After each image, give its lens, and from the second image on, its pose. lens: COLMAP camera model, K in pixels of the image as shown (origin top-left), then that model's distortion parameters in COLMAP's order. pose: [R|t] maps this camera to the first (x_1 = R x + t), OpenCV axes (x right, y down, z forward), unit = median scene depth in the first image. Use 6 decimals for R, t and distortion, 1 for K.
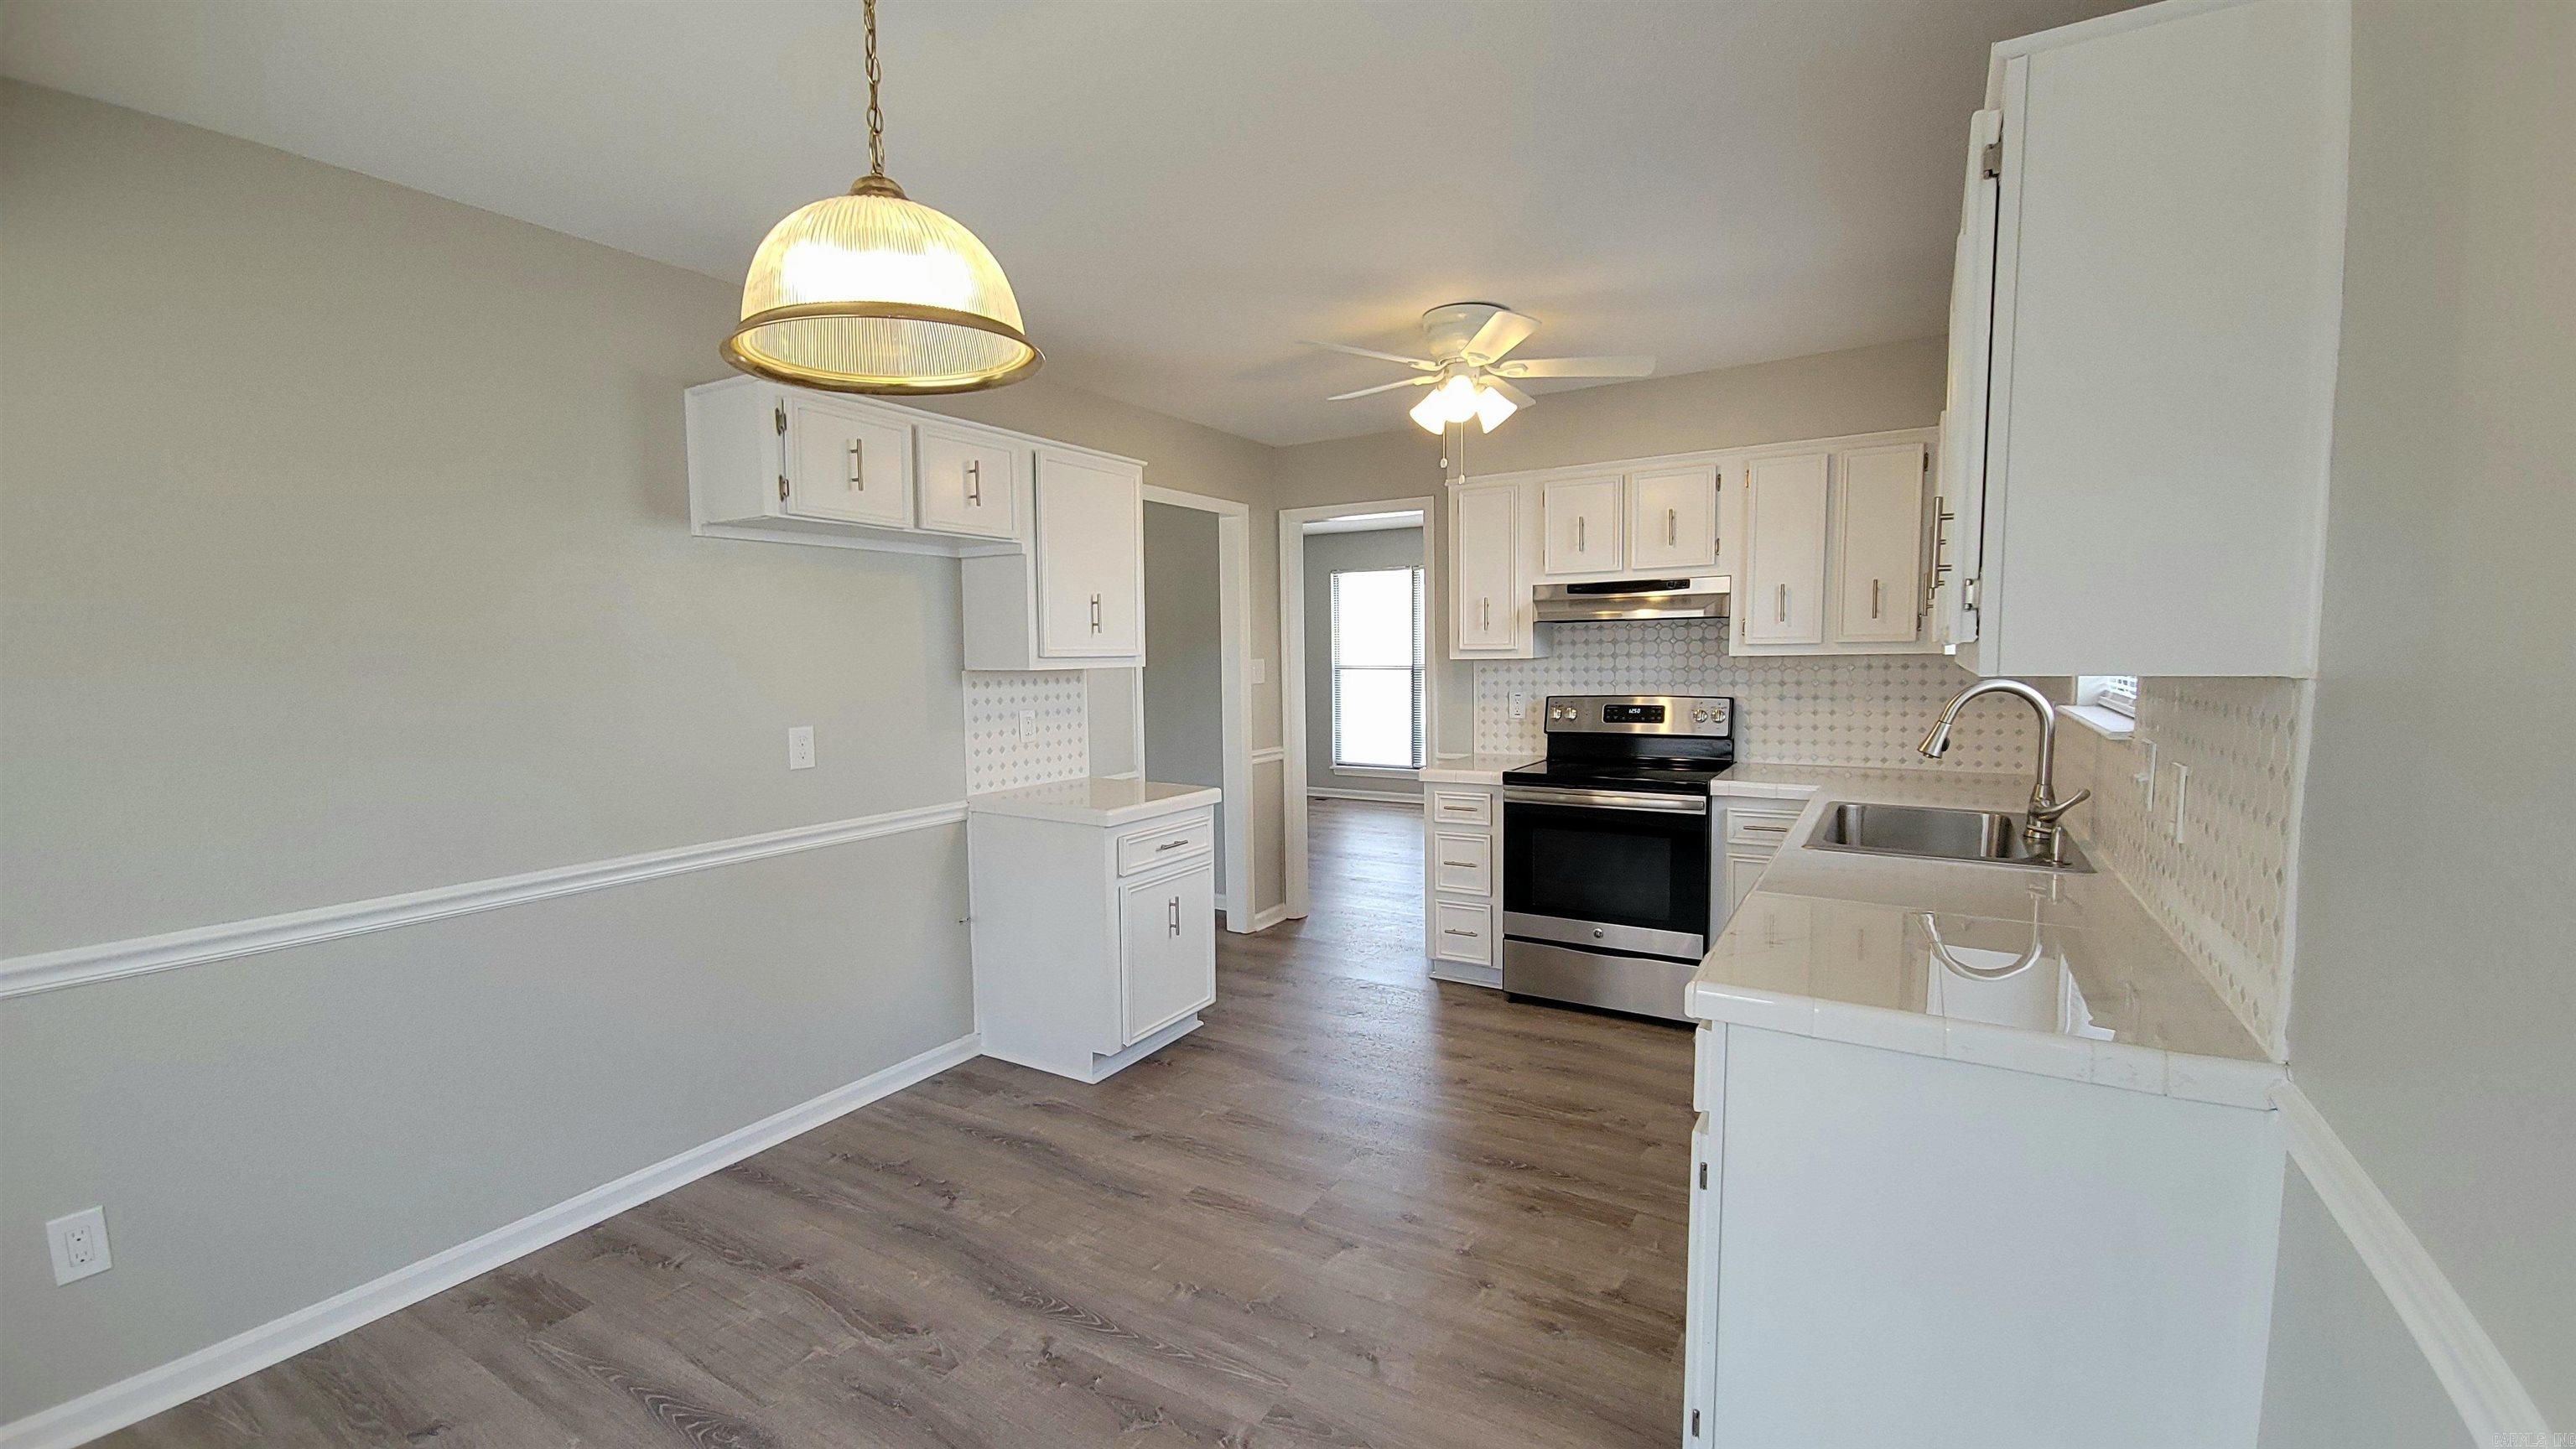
lens RADIAL K [[1047.8, 0, 1265.3], [0, 1047.8, 740.0], [0, 0, 1]] dist [0.002943, -0.000701]
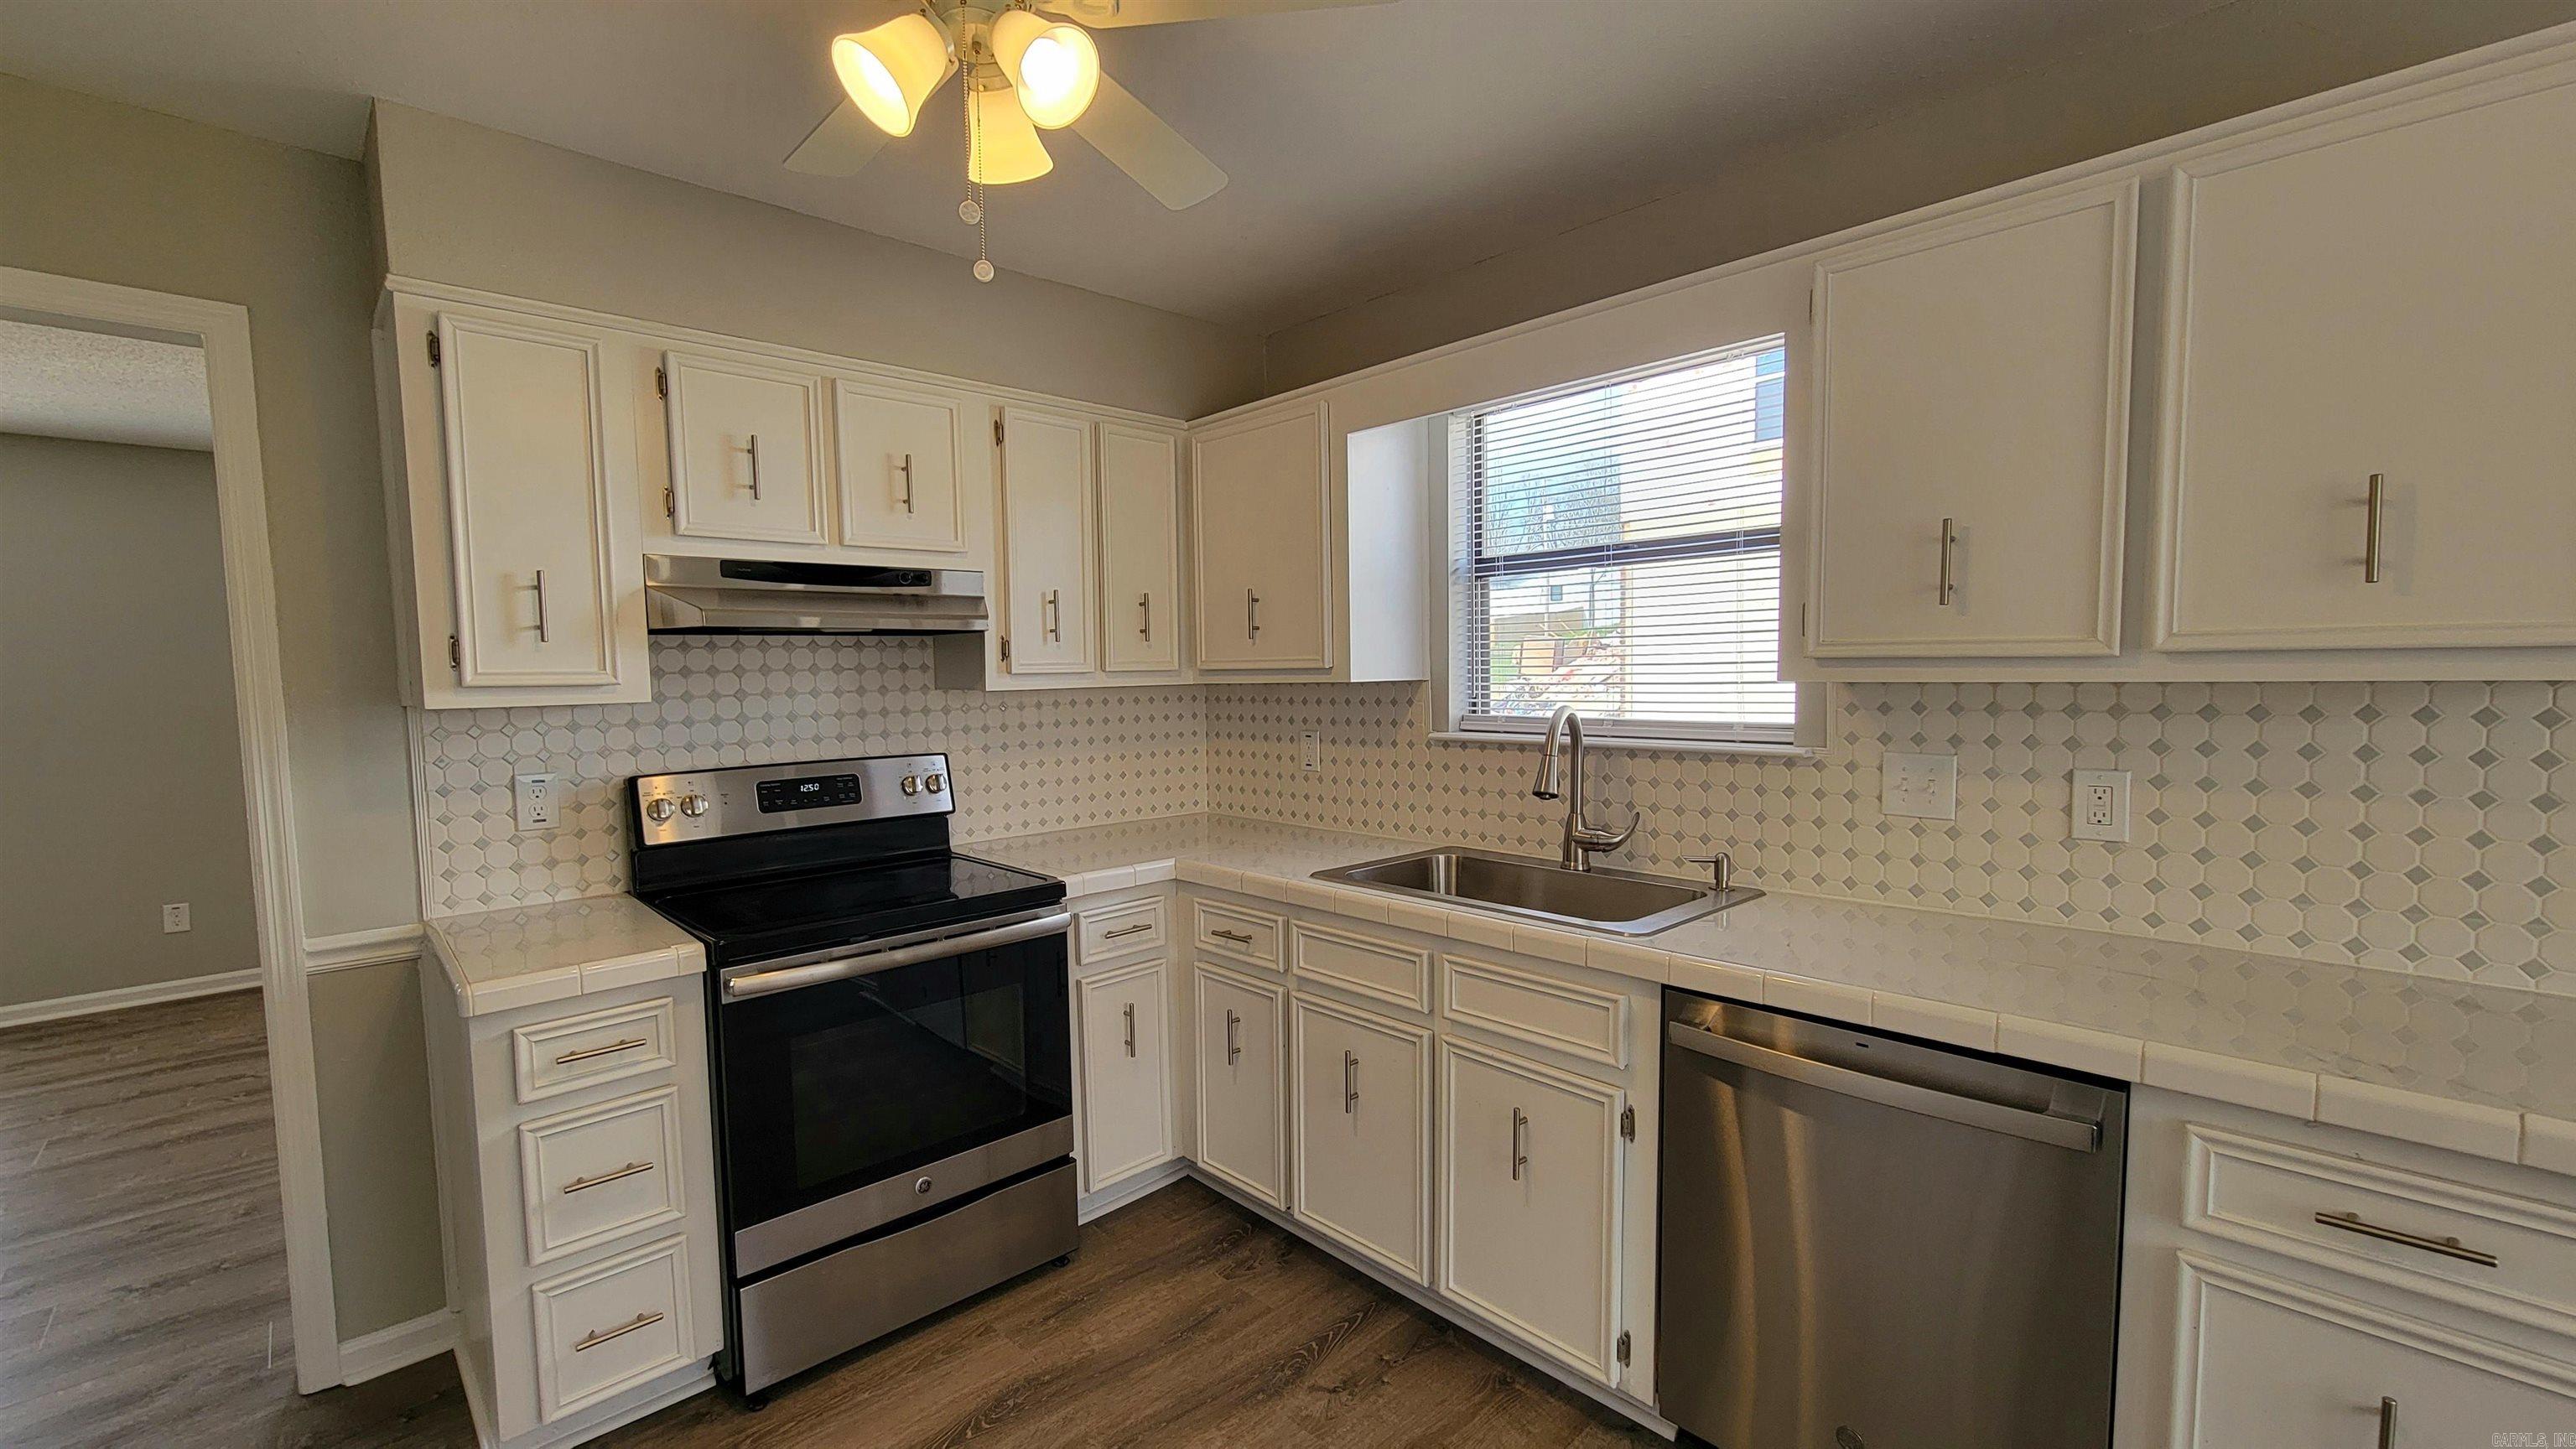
lens RADIAL K [[1047.8, 0, 1265.3], [0, 1047.8, 740.0], [0, 0, 1]] dist [0.002943, -0.000701]
pose [[0.261234, -0.054995, 0.963708, -0.156759], [0.097102, 0.994809, 0.030449, -0.050265], [-0.960379, 0.085624, 0.265218, 0.630120]]
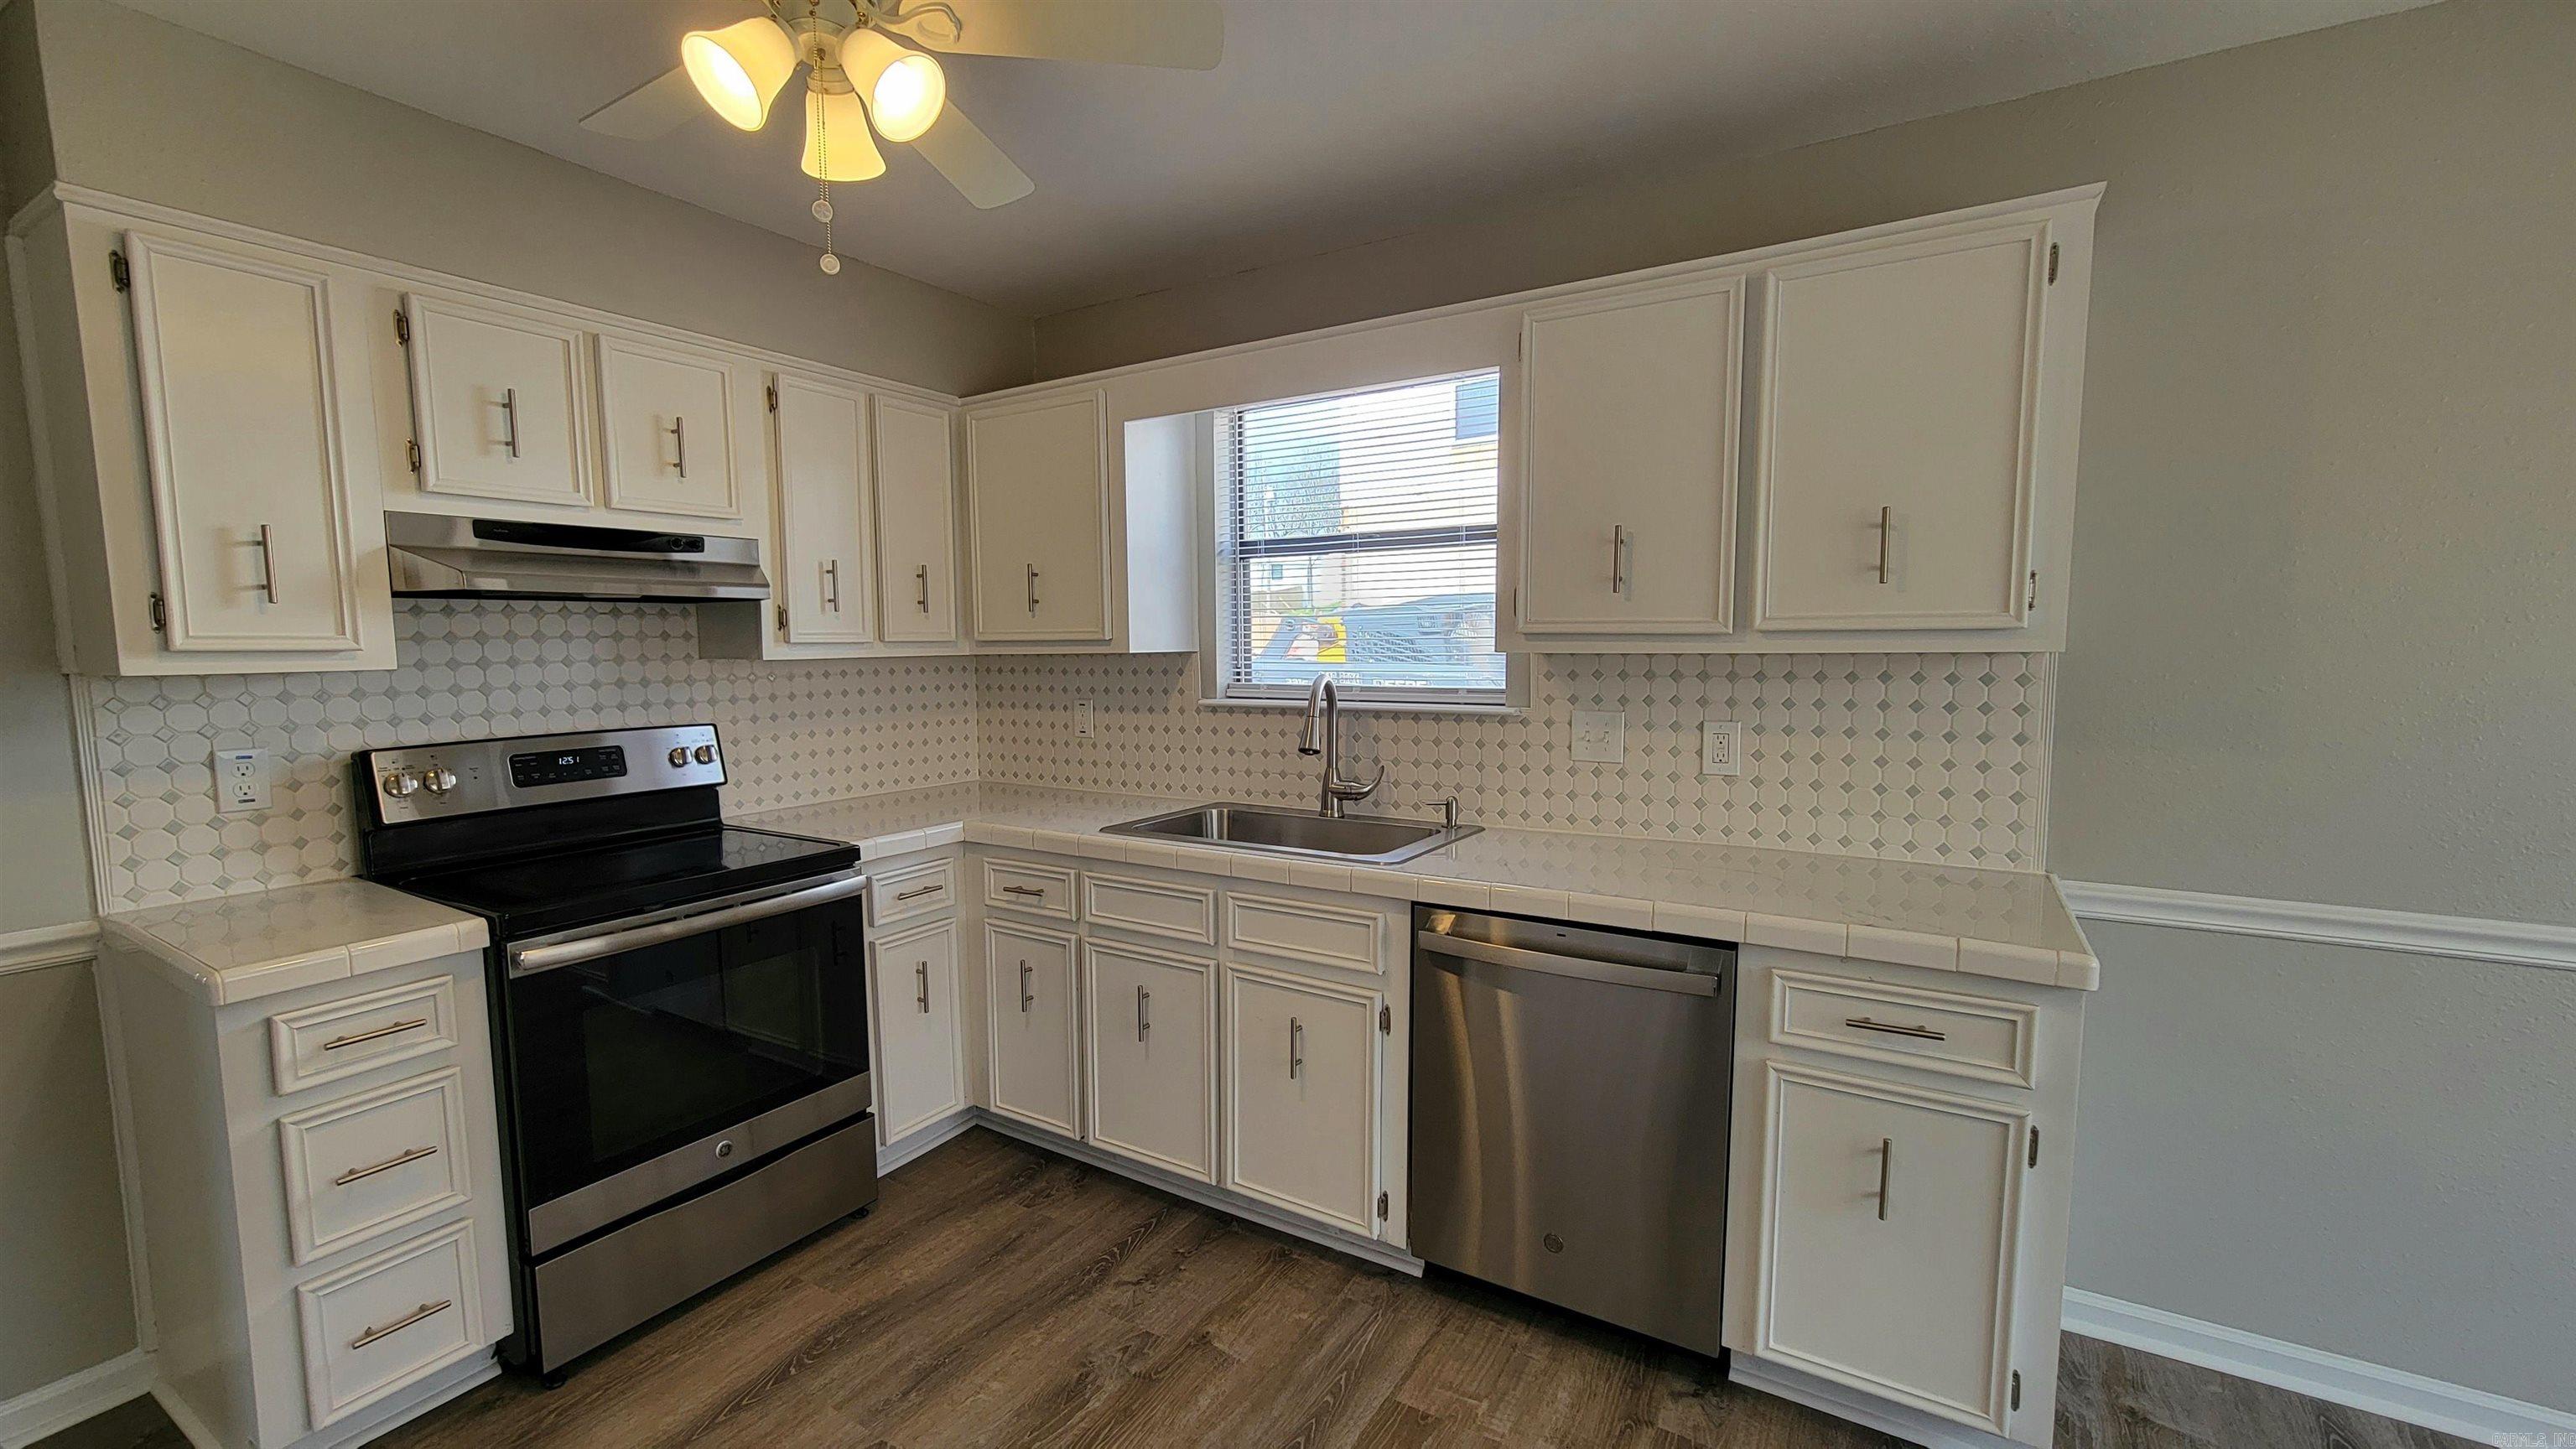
lens RADIAL K [[1050.5, 0, 1260.0], [0, 1050.5, 739.1], [0, 0, 1]] dist [0.001805, 0.000769]
pose [[0.009312, -0.078460, 0.996874, -0.220998], [0.096456, 0.992339, 0.077202, -0.049671], [-0.995294, 0.095435, 0.016809, 0.655211]]
